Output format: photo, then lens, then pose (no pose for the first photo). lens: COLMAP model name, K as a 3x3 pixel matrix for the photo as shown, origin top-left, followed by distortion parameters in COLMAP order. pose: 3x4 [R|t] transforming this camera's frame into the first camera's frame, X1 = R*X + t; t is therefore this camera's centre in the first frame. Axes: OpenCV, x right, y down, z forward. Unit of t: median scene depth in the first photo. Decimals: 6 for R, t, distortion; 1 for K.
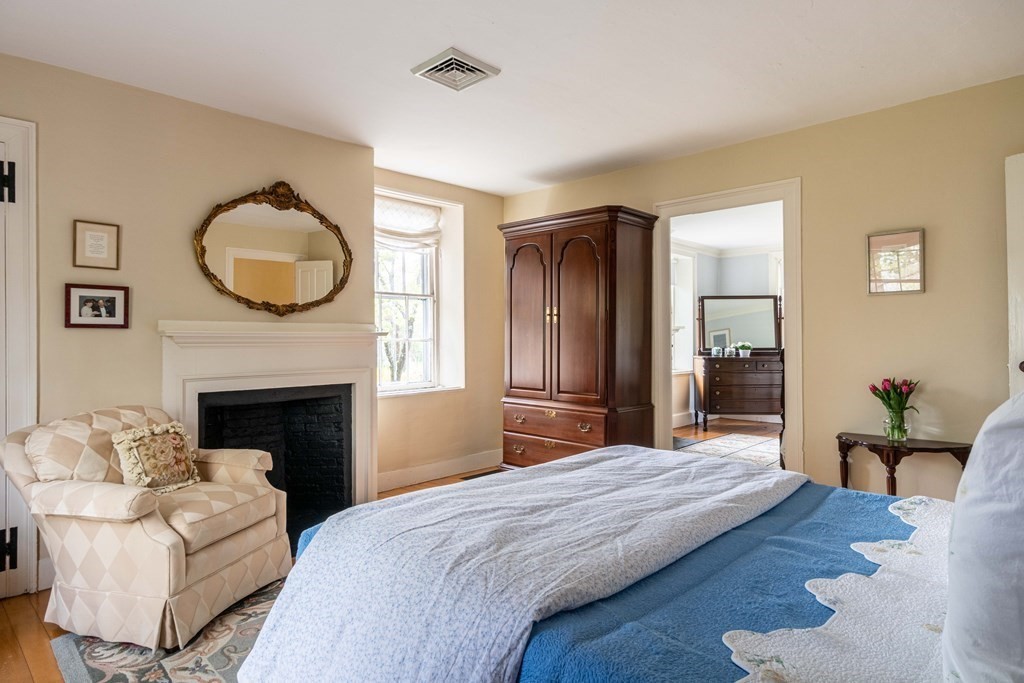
lens RADIAL K [[580.4, 0, 510.1], [0, 580.4, 340.5], [0, 0, 1]] dist [0.004536, 0.000325]
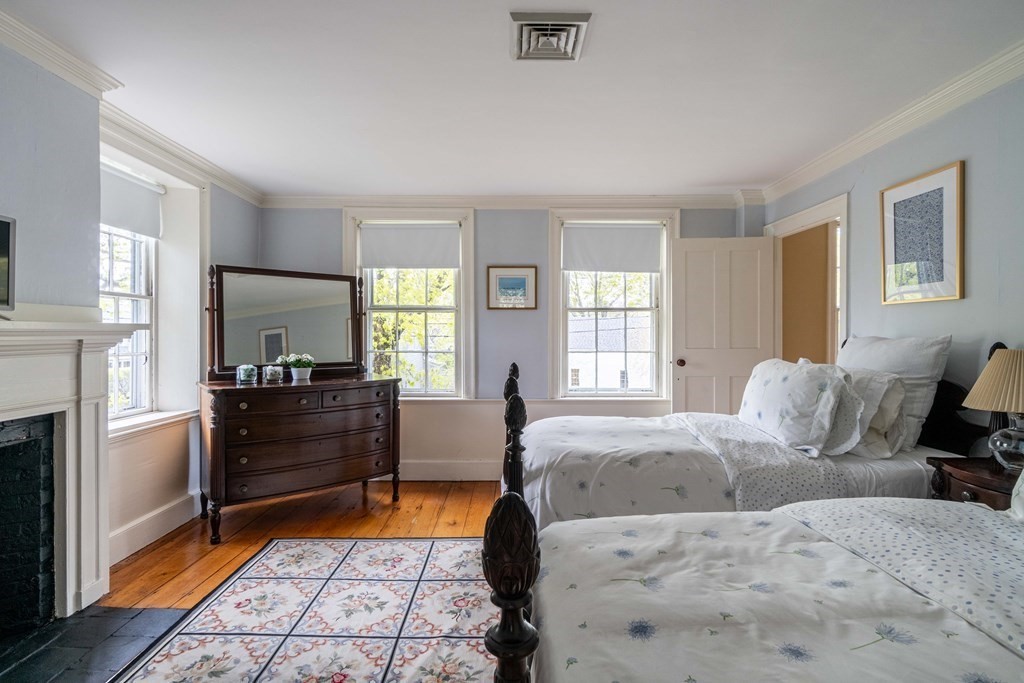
lens RADIAL K [[481.1, 0, 510.1], [0, 481.1, 338.2], [0, 0, 1]] dist [0.002050, 0.000245]
pose [[0.712958, 0.004907, 0.701189, 0.219537], [-0.010527, 0.999938, 0.003705, -0.016165], [-0.701127, -0.010022, 0.712966, 0.522733]]
